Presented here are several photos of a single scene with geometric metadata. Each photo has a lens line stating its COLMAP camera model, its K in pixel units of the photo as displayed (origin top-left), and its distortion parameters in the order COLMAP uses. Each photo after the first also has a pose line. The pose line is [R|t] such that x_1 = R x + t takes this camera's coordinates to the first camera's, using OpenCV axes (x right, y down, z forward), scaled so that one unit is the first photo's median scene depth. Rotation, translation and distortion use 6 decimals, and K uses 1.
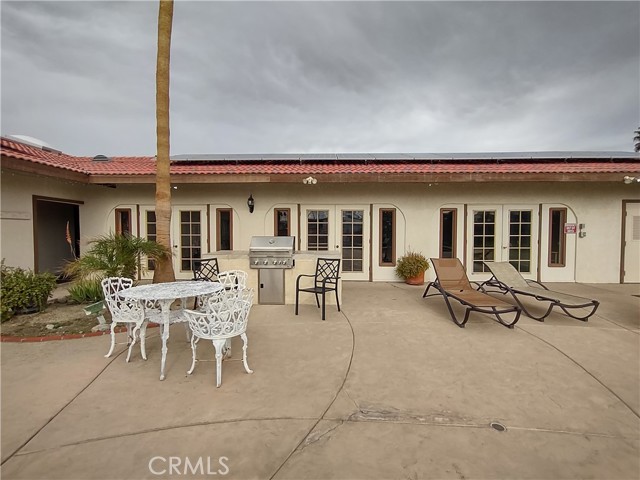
lens RADIAL K [[336.9, 0, 324.0], [0, 336.9, 241.4], [0, 0, 1]] dist [-0.003701, -0.001066]
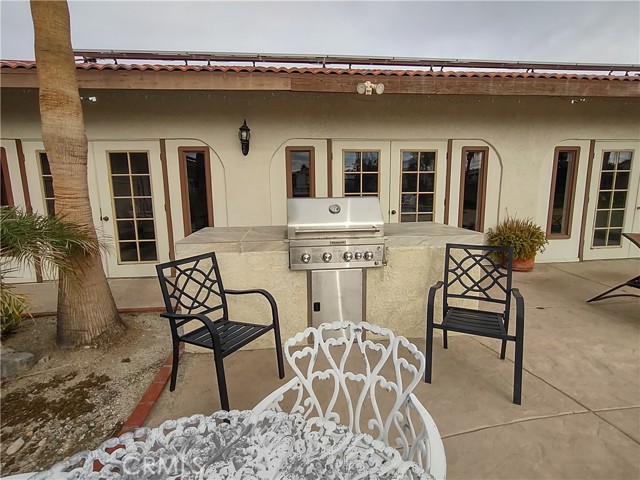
lens RADIAL K [[336.9, 0, 314.4], [0, 336.9, 244.5], [0, 0, 1]] dist [-0.003701, -0.001066]
pose [[0.989658, -0.038346, 0.138224, -0.190804], [0.019927, 0.991015, 0.132258, -0.009954], [-0.142054, -0.128136, 0.981530, 0.431785]]
